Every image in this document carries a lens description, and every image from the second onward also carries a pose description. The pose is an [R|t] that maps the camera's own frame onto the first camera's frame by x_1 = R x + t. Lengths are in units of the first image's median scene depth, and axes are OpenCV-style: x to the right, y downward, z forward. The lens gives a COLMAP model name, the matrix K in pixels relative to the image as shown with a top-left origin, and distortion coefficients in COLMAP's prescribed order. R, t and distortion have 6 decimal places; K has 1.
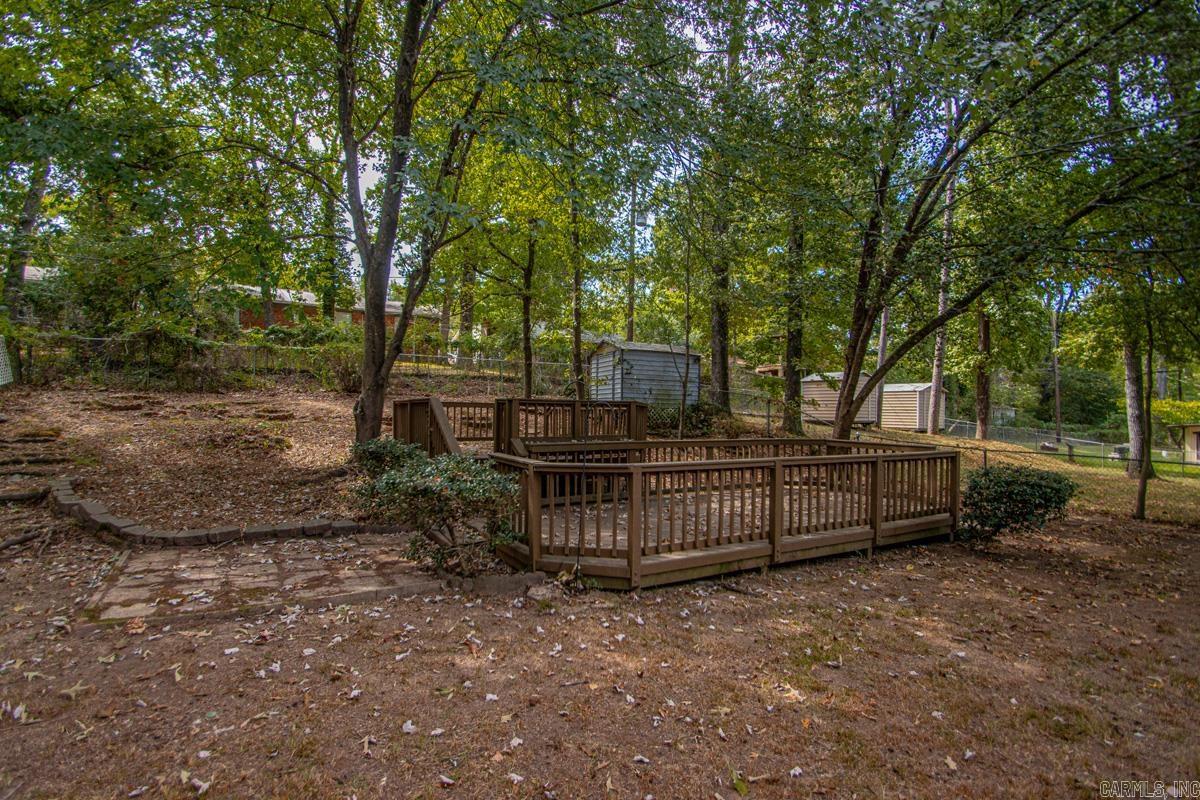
lens RADIAL K [[558.8, 0, 584.7], [0, 558.8, 405.0], [0, 0, 1]] dist [0.014743, -0.019072]
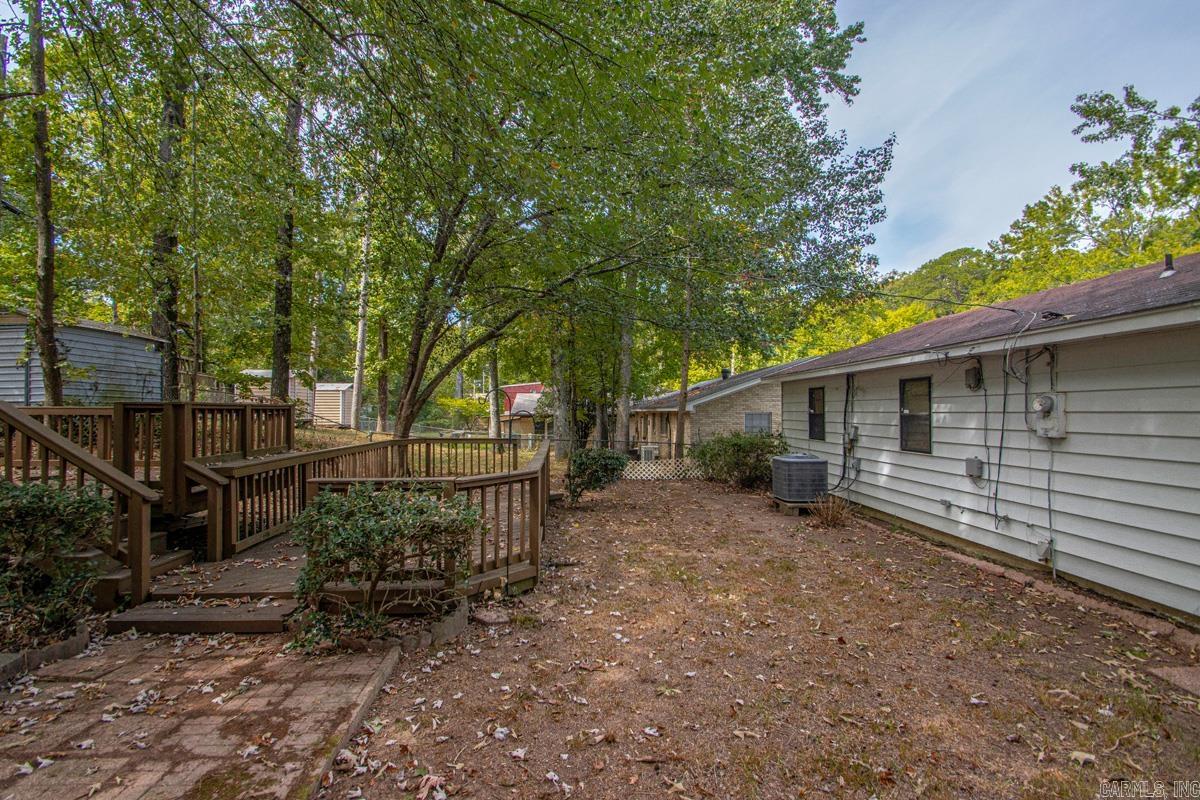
lens RADIAL K [[558.8, 0, 584.7], [0, 558.8, 405.0], [0, 0, 1]] dist [0.014743, -0.019072]
pose [[0.464069, -0.004451, 0.885788, -0.458919], [-0.001343, 0.999983, 0.005729, -0.012235], [-0.885798, -0.003848, 0.464055, 0.237946]]
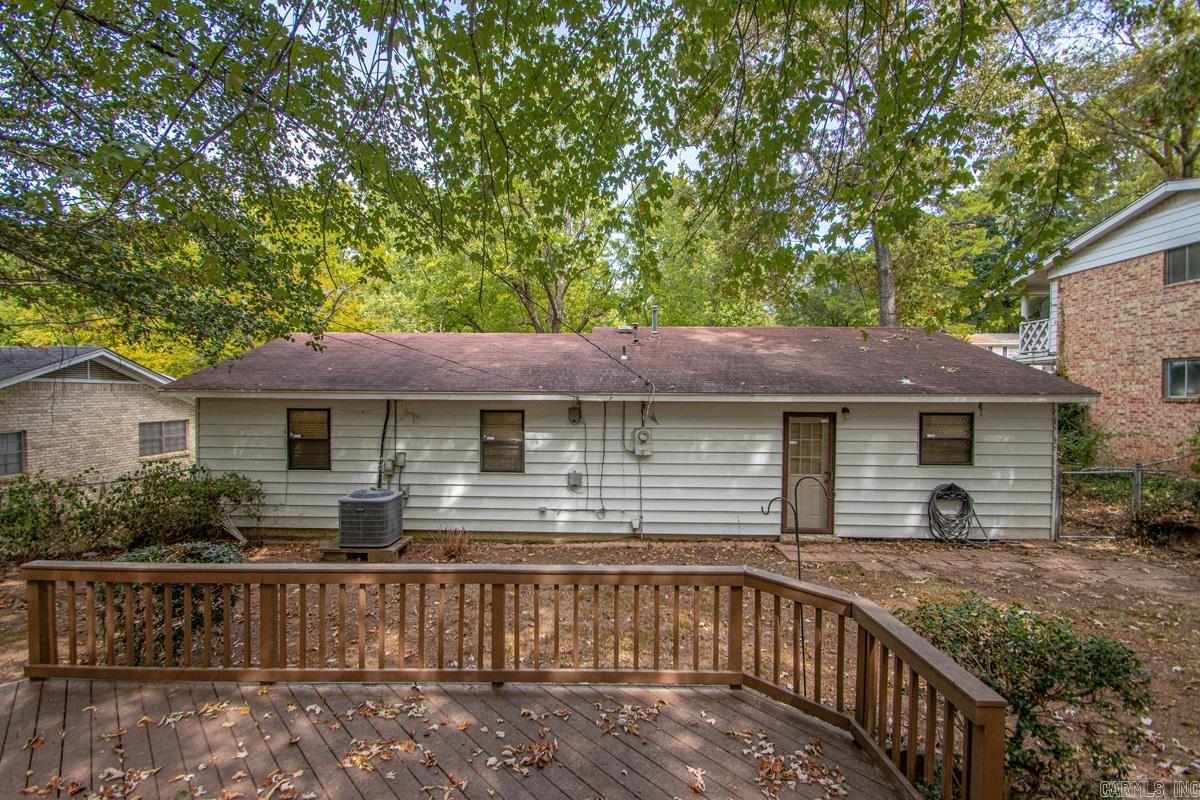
lens RADIAL K [[558.2, 0, 582.5], [0, 558.2, 404.0], [0, 0, 1]] dist [0.014199, -0.016944]
pose [[-0.866317, -0.028020, 0.498708, -0.065137], [-0.023802, 0.999607, 0.014817, -0.084264], [-0.498927, 0.000966, -0.866643, 1.056942]]
